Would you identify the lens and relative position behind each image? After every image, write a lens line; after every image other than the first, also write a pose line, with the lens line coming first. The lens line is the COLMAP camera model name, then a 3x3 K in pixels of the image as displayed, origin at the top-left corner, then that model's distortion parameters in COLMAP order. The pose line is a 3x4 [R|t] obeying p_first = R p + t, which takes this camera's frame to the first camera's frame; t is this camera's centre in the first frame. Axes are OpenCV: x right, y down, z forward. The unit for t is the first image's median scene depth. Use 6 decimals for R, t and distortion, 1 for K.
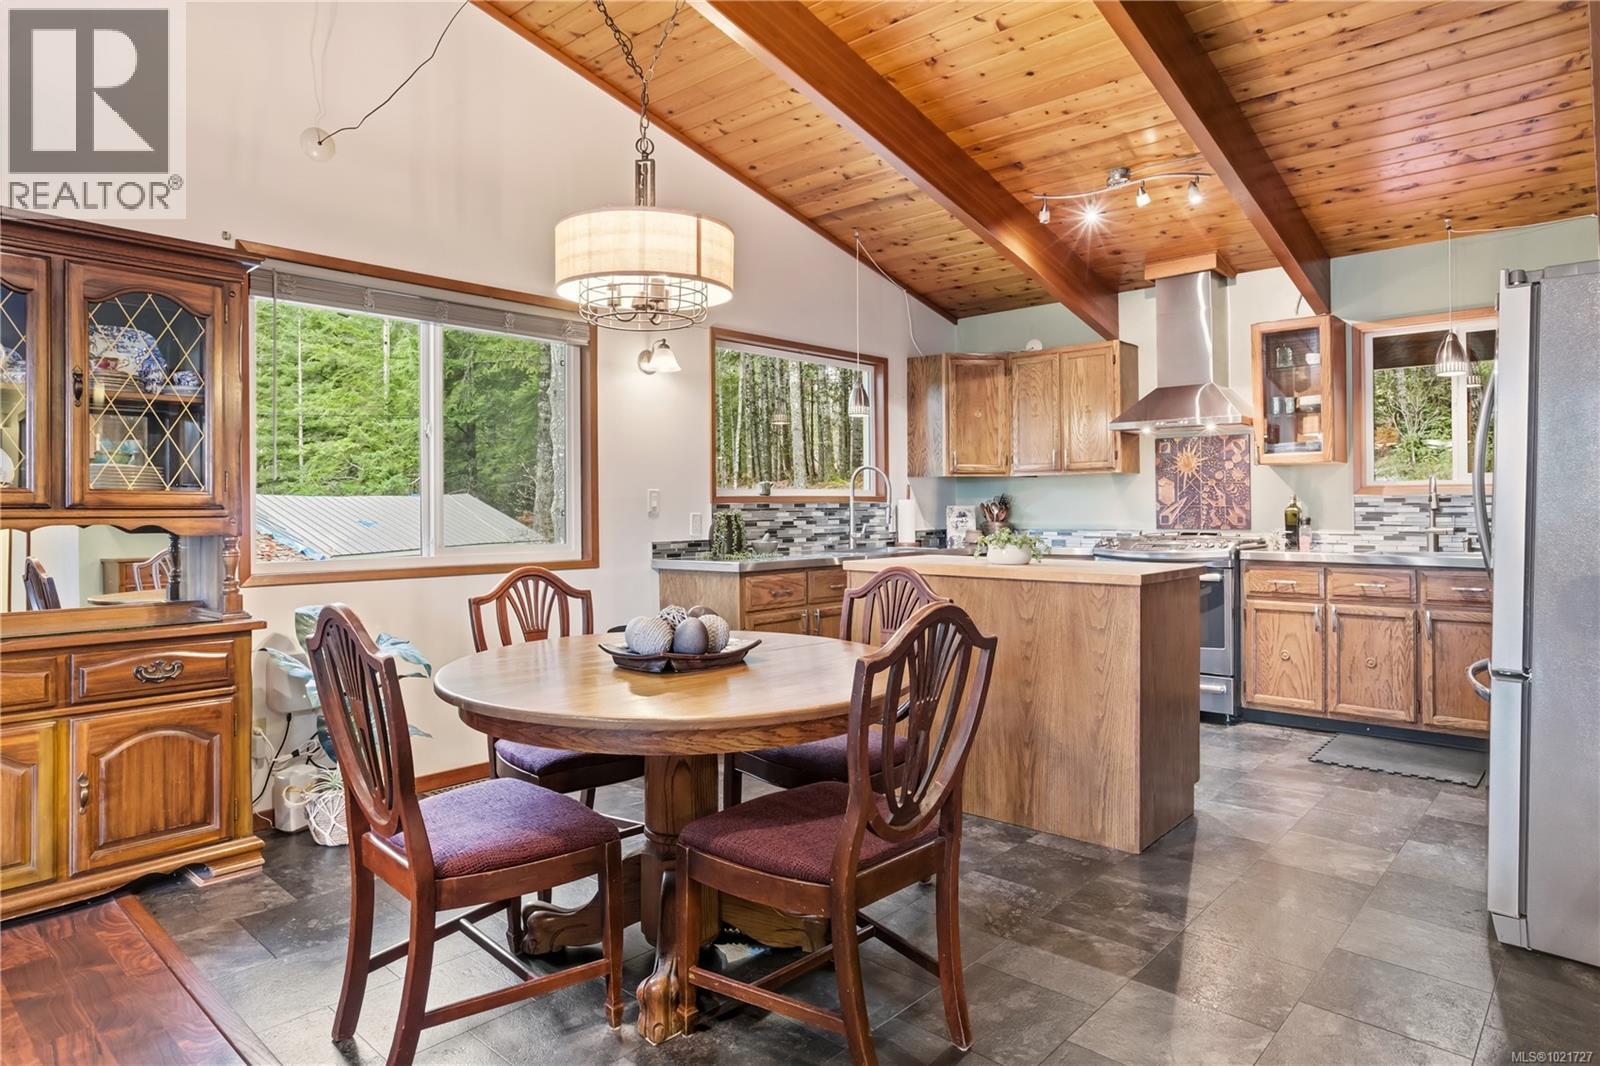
lens RADIAL K [[957.3, 0, 798.7], [0, 957.3, 503.0], [0, 0, 1]] dist [0.003006, 0.005459]
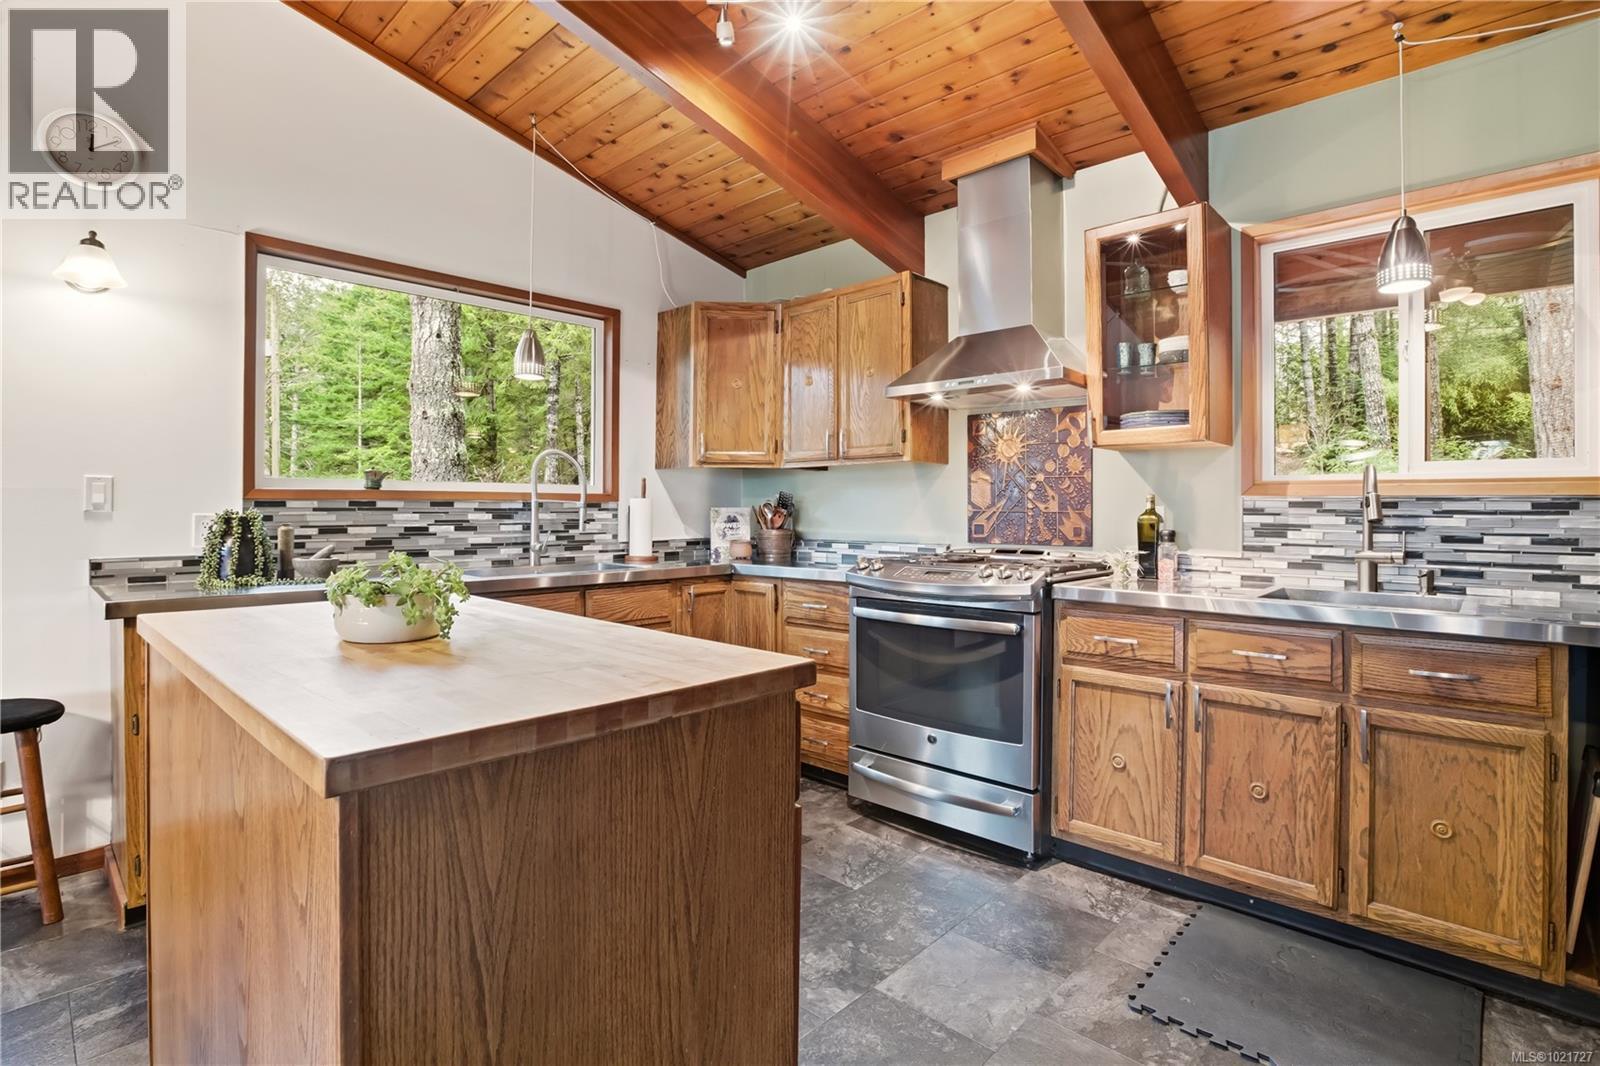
lens RADIAL K [[783.1, 0, 784.4], [0, 783.1, 508.9], [0, 0, 1]] dist [-0.031968, 0.006493]
pose [[0.999254, 0.010346, -0.037215, 0.305358], [-0.010170, 0.999936, 0.004892, 0.000728], [0.037263, -0.004510, 0.999295, 0.492120]]
